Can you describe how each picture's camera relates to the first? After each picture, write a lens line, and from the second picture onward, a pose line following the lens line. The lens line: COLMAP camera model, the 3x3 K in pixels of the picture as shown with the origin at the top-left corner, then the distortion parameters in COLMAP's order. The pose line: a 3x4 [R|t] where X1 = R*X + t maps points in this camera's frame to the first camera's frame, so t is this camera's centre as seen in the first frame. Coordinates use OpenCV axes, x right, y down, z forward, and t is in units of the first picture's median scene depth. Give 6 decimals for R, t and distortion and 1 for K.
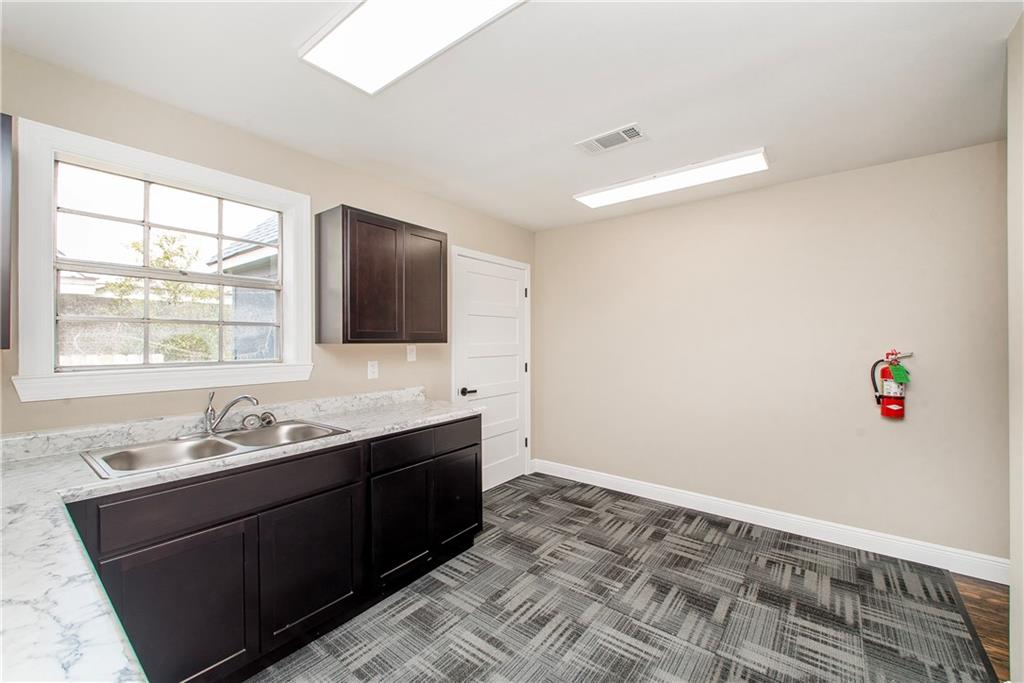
lens RADIAL K [[410.3, 0, 512.2], [0, 410.3, 329.2], [0, 0, 1]] dist [0.000945, 0.000008]
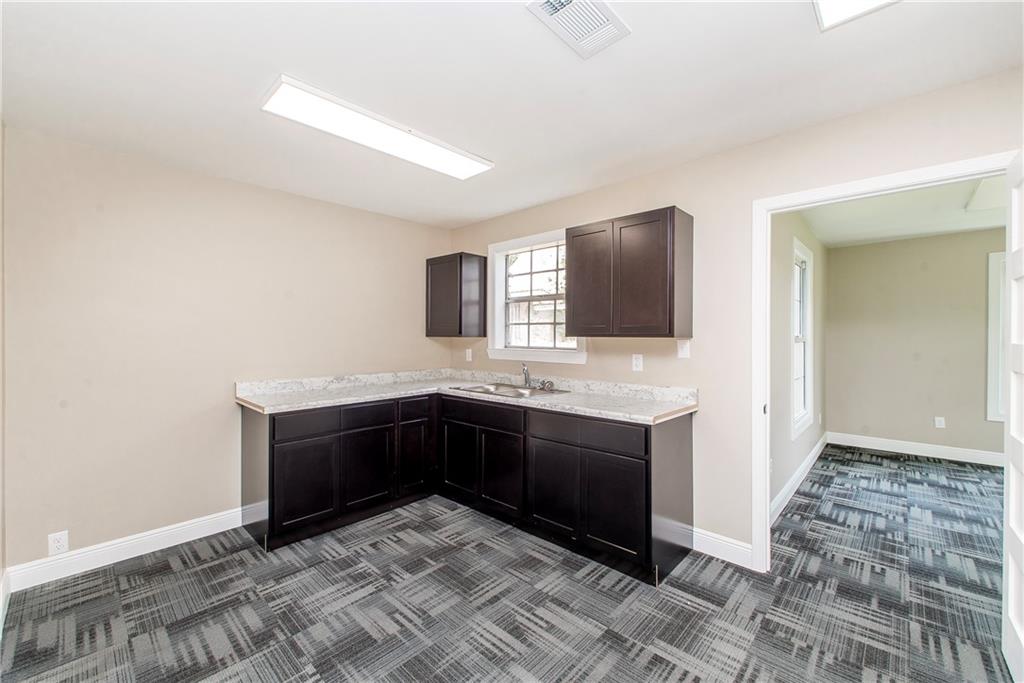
lens RADIAL K [[410.3, 0, 512.2], [0, 410.3, 329.2], [0, 0, 1]] dist [0.000945, 0.000008]
pose [[-0.094604, -0.013082, -0.995429, 0.869334], [0.023919, 0.999595, -0.015410, 0.026944], [0.995228, -0.025267, -0.094252, 0.936691]]
